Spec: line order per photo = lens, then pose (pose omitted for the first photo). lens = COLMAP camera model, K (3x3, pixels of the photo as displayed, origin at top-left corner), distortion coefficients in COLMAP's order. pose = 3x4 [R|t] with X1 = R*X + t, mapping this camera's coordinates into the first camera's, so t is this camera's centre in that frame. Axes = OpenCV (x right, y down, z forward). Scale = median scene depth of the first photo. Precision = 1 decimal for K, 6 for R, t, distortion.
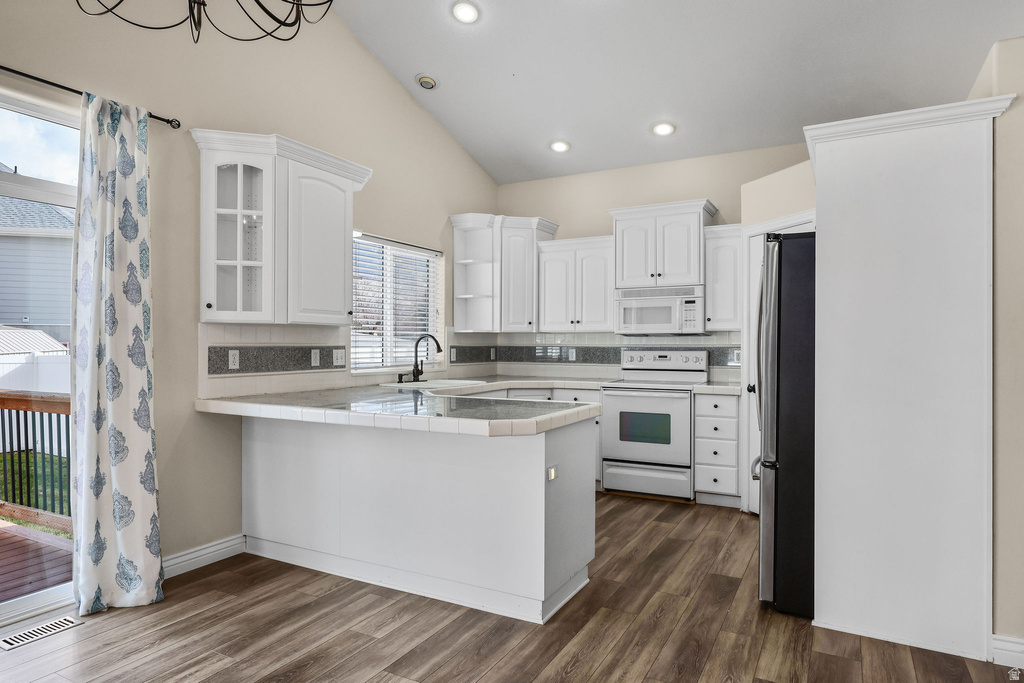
lens RADIAL K [[610.8, 0, 514.4], [0, 610.8, 346.7], [0, 0, 1]] dist [-0.001472, 0.000190]
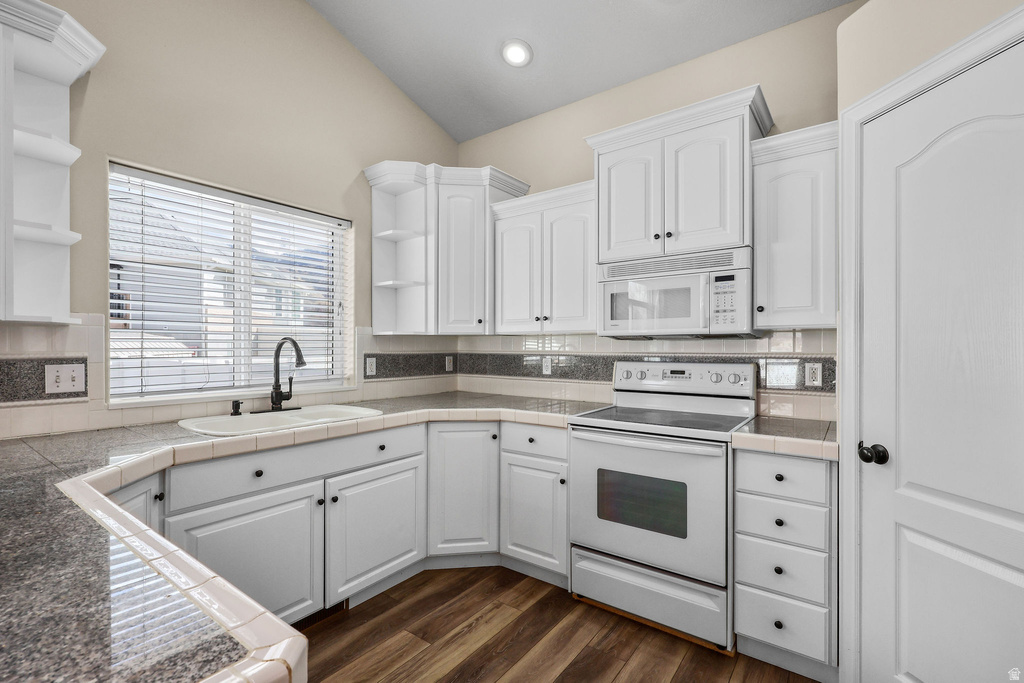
lens RADIAL K [[466.4, 0, 508.9], [0, 466.4, 348.9], [0, 0, 1]] dist [0.002078, -0.000437]
pose [[0.989158, -0.000493, -0.146852, 0.154760], [0.000335, 0.999999, -0.001098, -0.007593], [0.146852, 0.001036, 0.989158, 0.548018]]
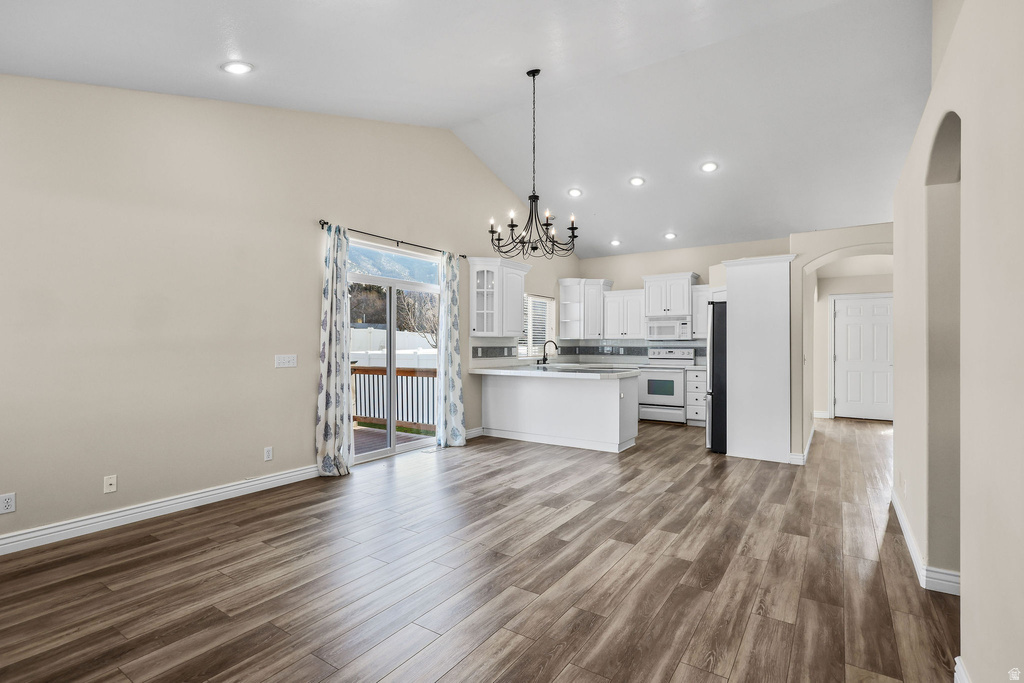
lens RADIAL K [[495.1, 0, 509.2], [0, 495.1, 342.8], [0, 0, 1]] dist [0.005094, 0.001119]
pose [[0.995176, -0.001276, -0.098094, -0.116902], [0.000390, 0.999959, -0.009048, 0.001698], [0.098101, 0.008967, 0.995136, -0.642337]]
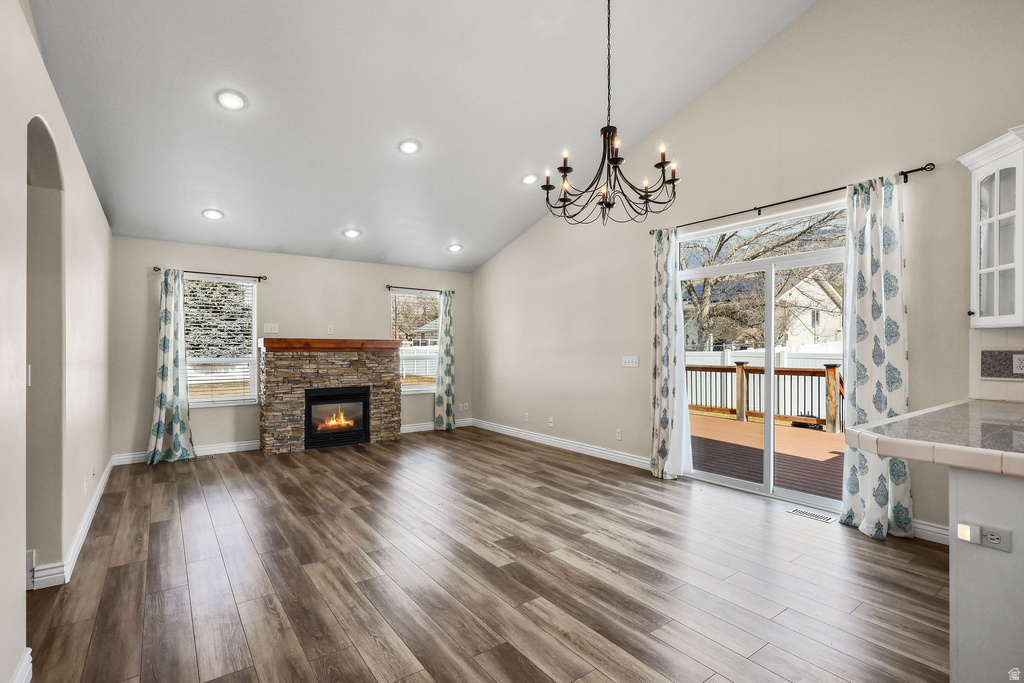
lens RADIAL K [[466.4, 0, 491.9], [0, 466.4, 349.9], [0, 0, 1]] dist [0.002078, -0.000437]
pose [[-0.448439, -0.001693, -0.893812, 0.436539], [-0.005819, 0.999983, 0.001025, 0.001741], [0.893794, 0.005660, -0.448441, 0.419794]]
